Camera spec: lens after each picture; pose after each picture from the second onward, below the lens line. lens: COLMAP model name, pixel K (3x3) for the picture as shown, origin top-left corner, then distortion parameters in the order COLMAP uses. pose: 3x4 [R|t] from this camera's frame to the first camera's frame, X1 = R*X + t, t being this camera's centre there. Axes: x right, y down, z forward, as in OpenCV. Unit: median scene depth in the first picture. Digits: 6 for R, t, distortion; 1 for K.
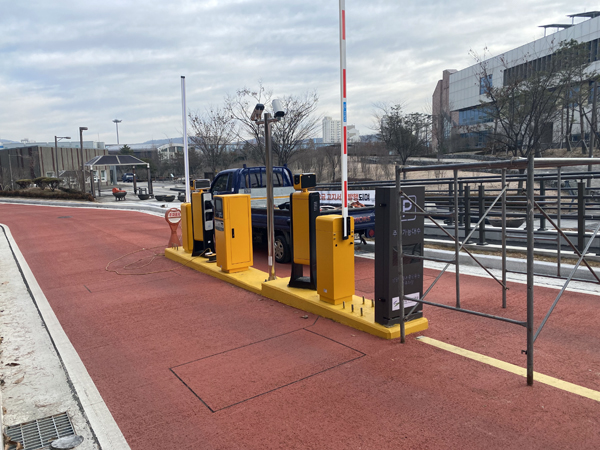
lens RADIAL K [[459.1, 0, 294.2], [0, 459.1, 227.4], [0, 0, 1]] dist [0.037892, -0.038233]
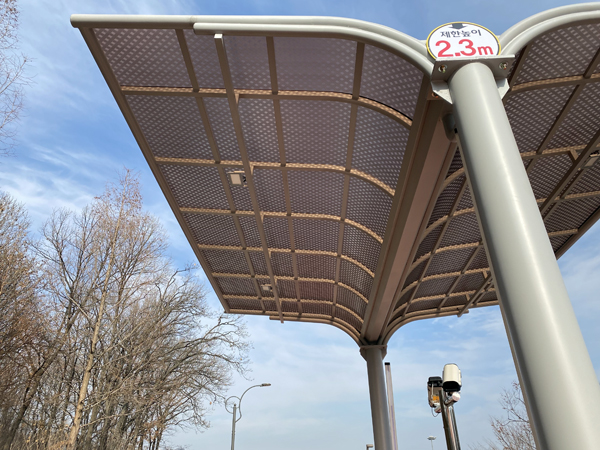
lens RADIAL K [[459.1, 0, 294.2], [0, 459.1, 227.4], [0, 0, 1]] dist [0.037892, -0.038233]
pose [[0.808044, -0.284222, -0.516026, 0.034507], [-0.088160, 0.807721, -0.582935, -0.014275], [0.582488, 0.516531, 0.627617, 0.100374]]
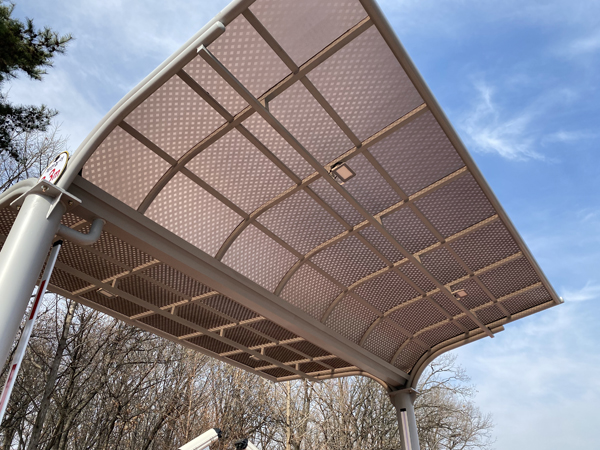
lens RADIAL K [[459.1, 0, 294.2], [0, 459.1, 227.4], [0, 0, 1]] dist [0.037892, -0.038233]
pose [[0.333773, -0.546152, -0.768319, 0.134586], [-0.125286, 0.782127, -0.610394, -0.030271], [0.934291, 0.299992, 0.192628, 0.207777]]
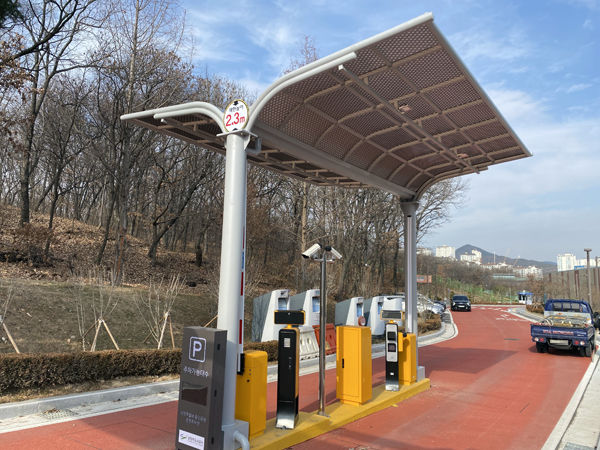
lens RADIAL K [[459.1, 0, 294.2], [0, 459.1, 227.4], [0, 0, 1]] dist [0.037892, -0.038233]
pose [[0.352635, -0.076243, -0.932650, 0.227556], [-0.157535, 0.977613, -0.139483, -0.034525], [0.922405, 0.196112, 0.332729, 0.129898]]
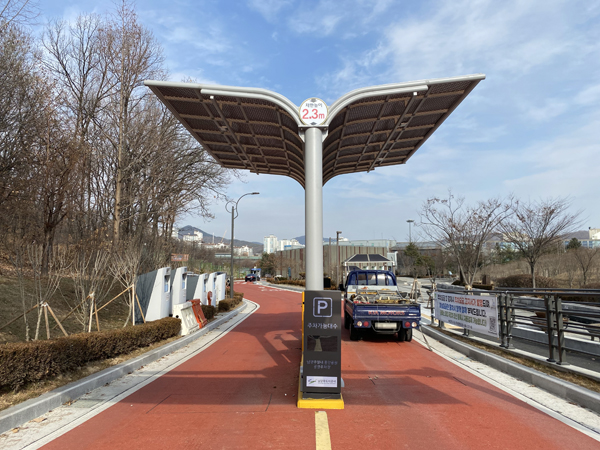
lens RADIAL K [[459.4, 0, 300.0], [0, 459.4, 225.0], [0, 0, 1]] dist [0.126107, -0.225083]
pose [[0.819515, -0.024936, -0.572514, 0.158931], [-0.096887, 0.978641, -0.181312, -0.004288], [0.564807, 0.204057, 0.799596, -0.025955]]
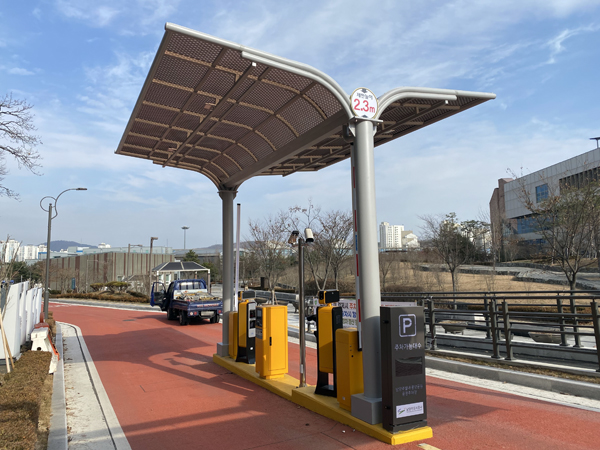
lens RADIAL K [[456.9, 0, 300.0], [0, 456.9, 225.0], [0, 0, 1]] dist [0.009457, -0.011322]
pose [[0.993788, -0.000662, -0.111286, 0.016960], [-0.024947, 0.973209, -0.228563, -0.002827], [0.108456, 0.229919, 0.967148, -0.035832]]
